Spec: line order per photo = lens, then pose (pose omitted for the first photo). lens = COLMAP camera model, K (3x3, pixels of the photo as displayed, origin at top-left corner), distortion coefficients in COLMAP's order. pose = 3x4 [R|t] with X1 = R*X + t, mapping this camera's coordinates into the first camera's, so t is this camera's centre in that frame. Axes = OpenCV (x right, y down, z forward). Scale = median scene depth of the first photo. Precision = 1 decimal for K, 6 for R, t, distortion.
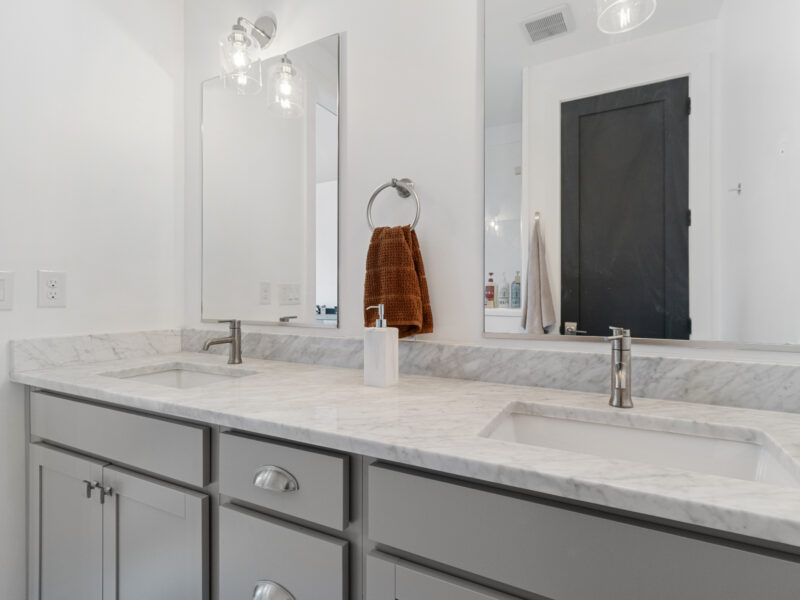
lens RADIAL K [[393.8, 0, 401.8], [0, 393.8, 303.8], [0, 0, 1]] dist [0.018818, 0.000088]
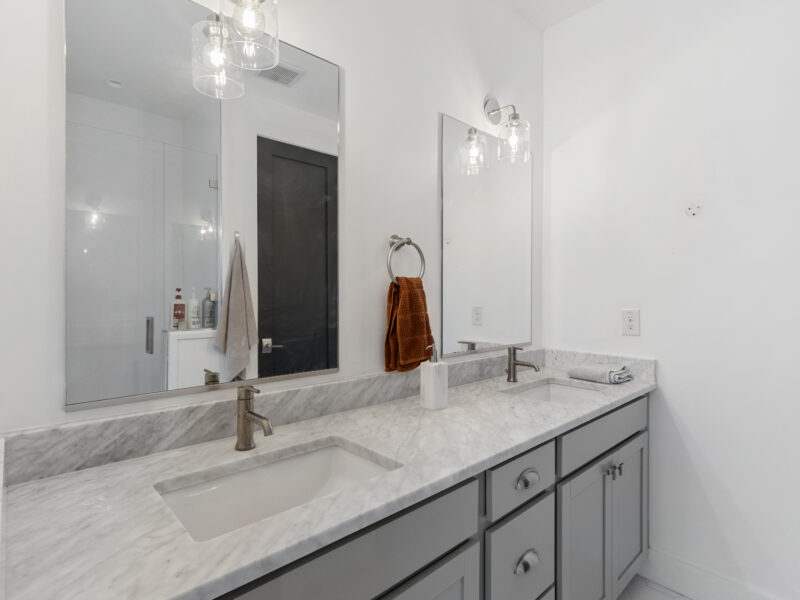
lens RADIAL K [[421.6, 0, 403.3], [0, 421.6, 295.2], [0, 0, 1]] dist [0.001787, 0.000177]
pose [[0.335322, 0.006561, 0.942081, -0.568082], [0.011339, 0.999875, -0.011000, -0.058296], [-0.942035, 0.014371, 0.335206, 0.274415]]
